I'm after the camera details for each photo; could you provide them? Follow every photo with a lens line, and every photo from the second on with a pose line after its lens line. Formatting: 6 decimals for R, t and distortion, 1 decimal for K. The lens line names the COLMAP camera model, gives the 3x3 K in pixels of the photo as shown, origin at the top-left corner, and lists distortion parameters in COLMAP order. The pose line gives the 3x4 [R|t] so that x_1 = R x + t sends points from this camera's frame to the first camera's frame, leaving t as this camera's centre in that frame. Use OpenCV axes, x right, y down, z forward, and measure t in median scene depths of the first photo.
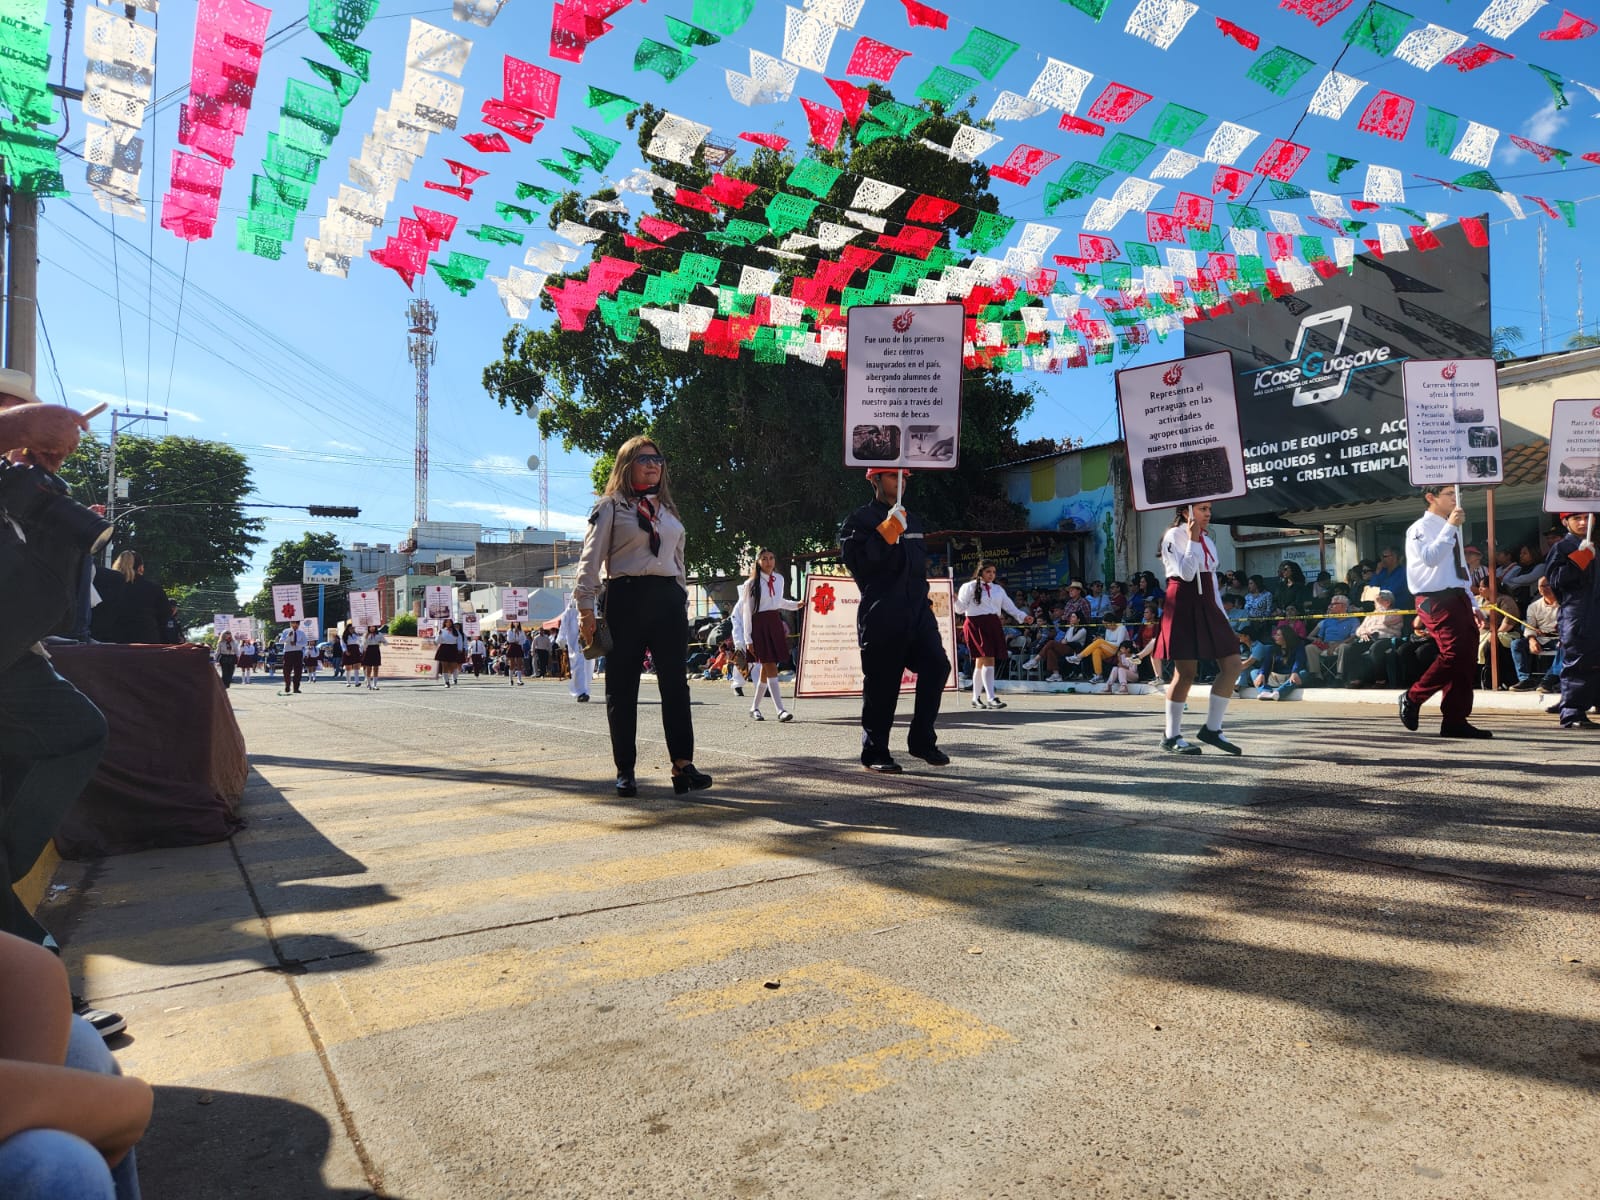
lens RADIAL K [[1063.5, 0, 813.0], [0, 1063.5, 605.7], [0, 0, 1]] dist [0.077917, -0.067170]
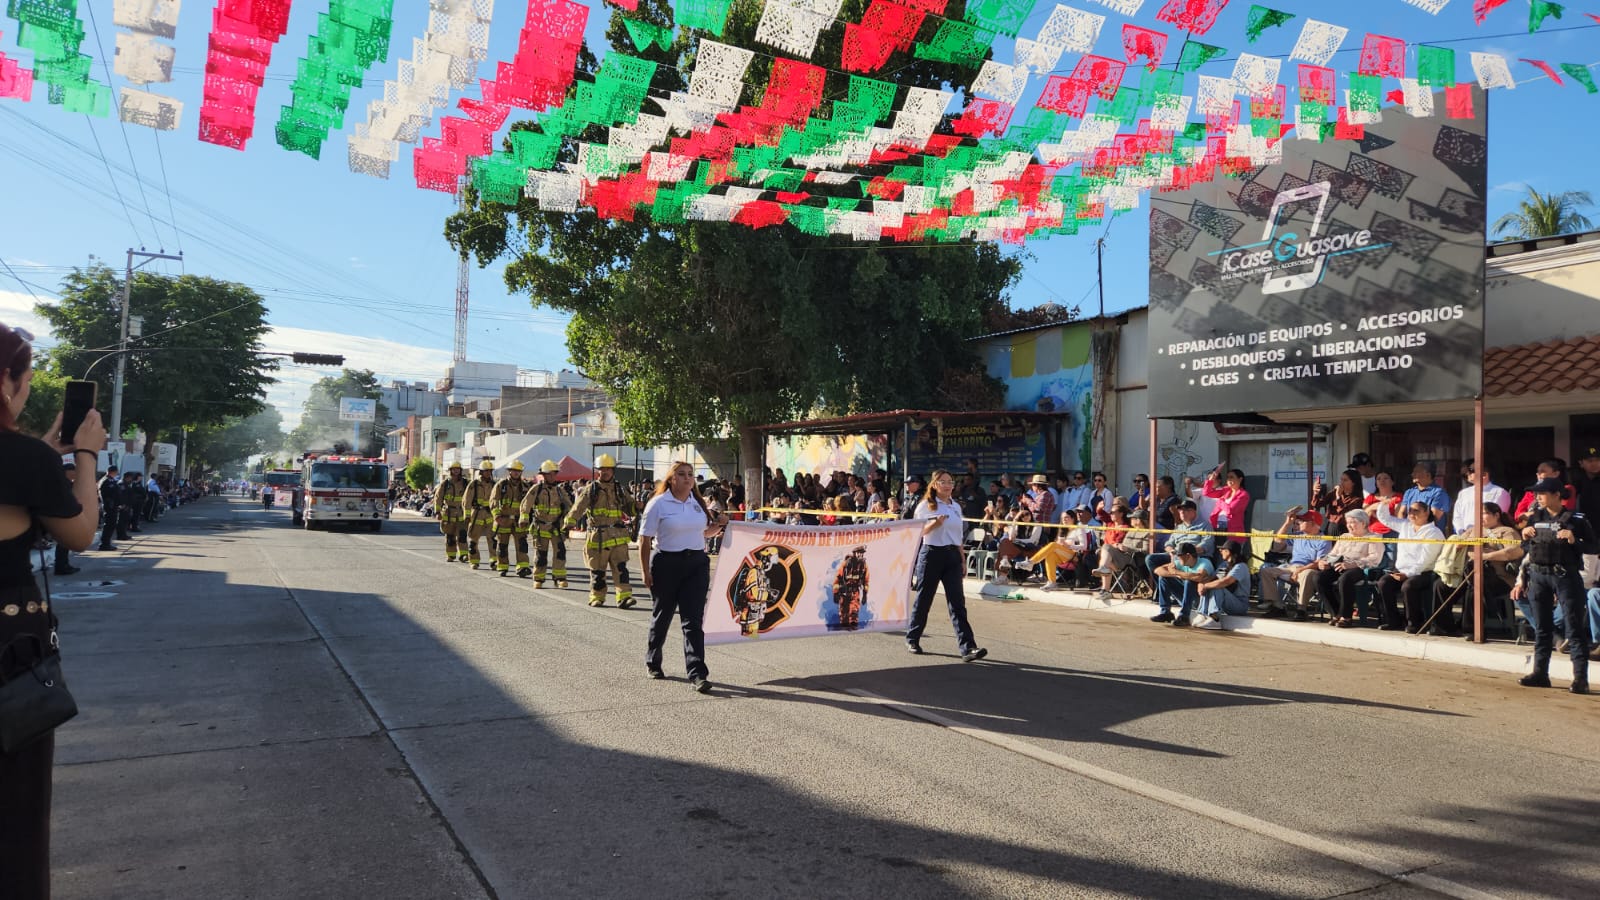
lens RADIAL K [[1063.4, 0, 801.6], [0, 1063.4, 451.4], [0, 0, 1]] dist [0.081907, -0.071771]
pose [[0.997954, 0.032275, -0.055191, 0.084731], [-0.032252, 0.999479, 0.001312, -0.031580], [0.055204, 0.000471, 0.998475, 0.073932]]
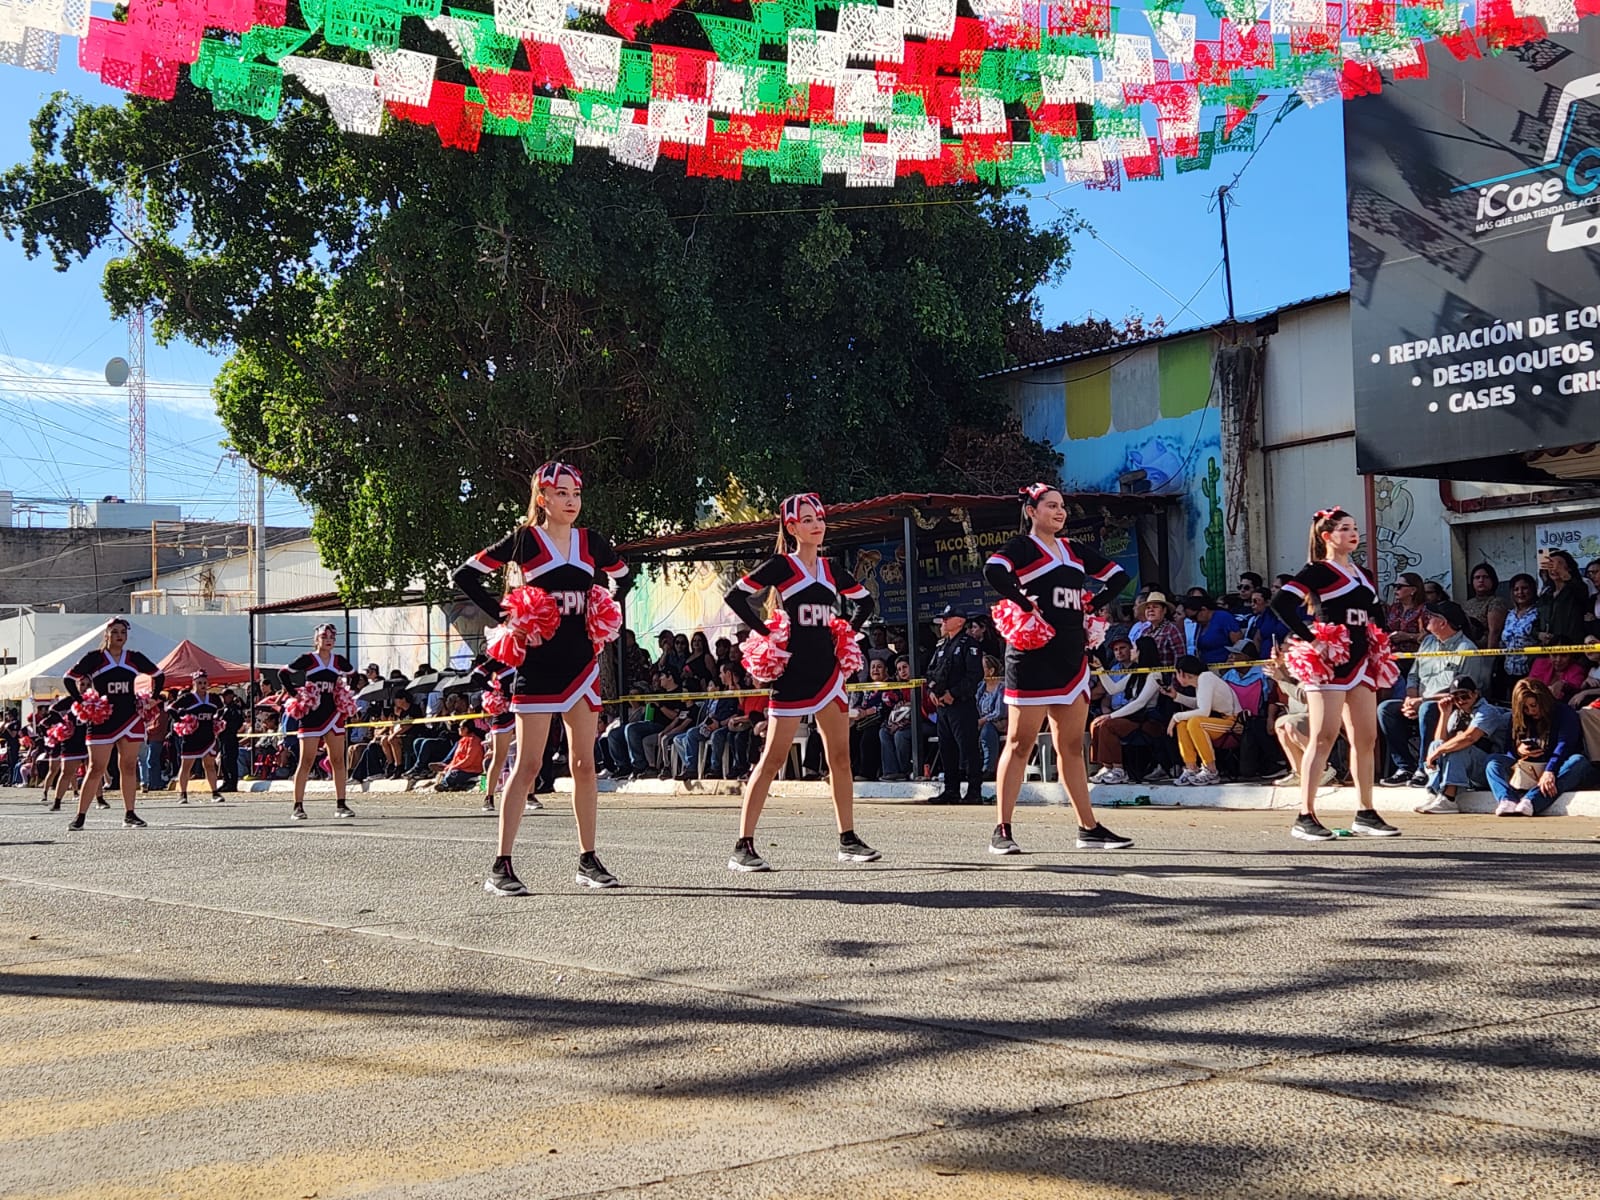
lens RADIAL K [[2033.6, 0, 787.6], [0, 2033.6, 586.2], [0, 0, 1]] dist [0.092339, 0.000000]
pose [[0.998367, -0.007587, 0.056621, 0.013006], [0.009201, 0.999557, -0.028303, 0.001399], [-0.056381, 0.028778, 0.997994, 0.019721]]
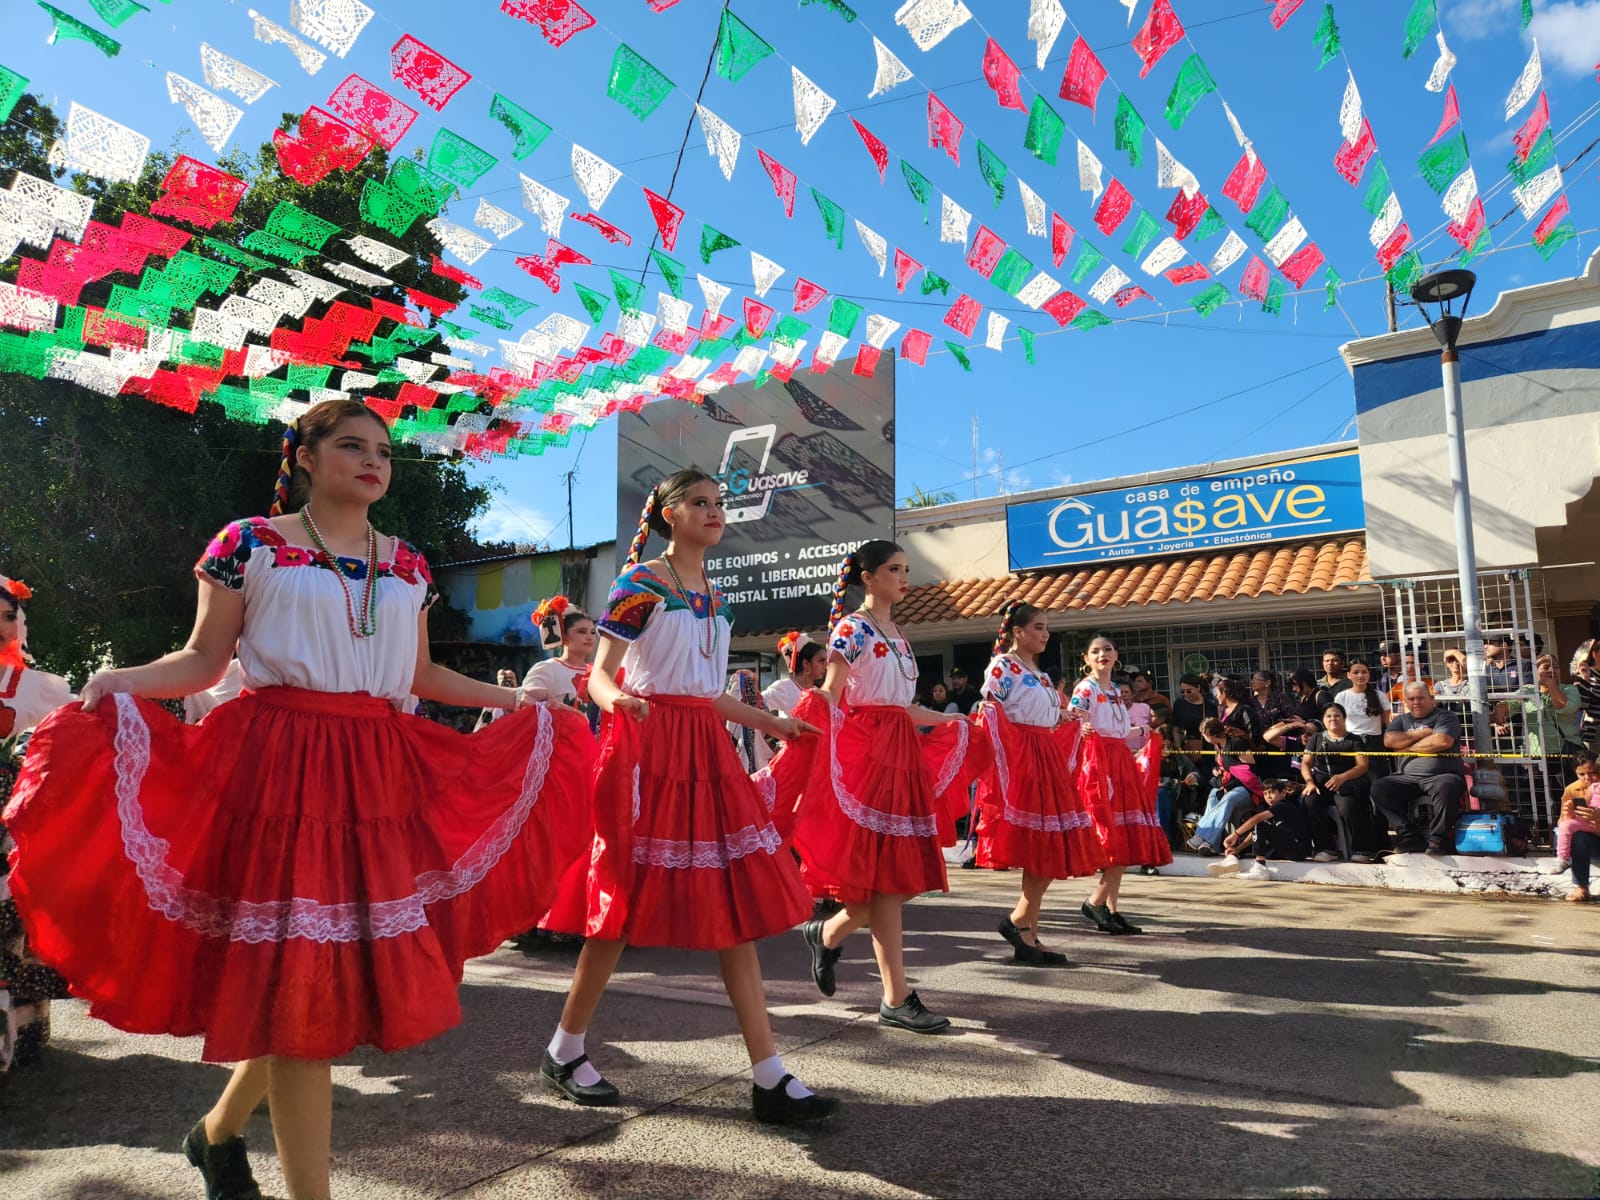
lens RADIAL K [[1063.5, 0, 812.7], [0, 1063.5, 603.1], [0, 0, 1]] dist [0.077917, -0.067170]
pose [[0.904629, 0.068020, 0.420736, 0.093735], [-0.022477, 0.993423, -0.112279, -0.011088], [-0.425606, 0.092114, 0.900208, 0.102979]]
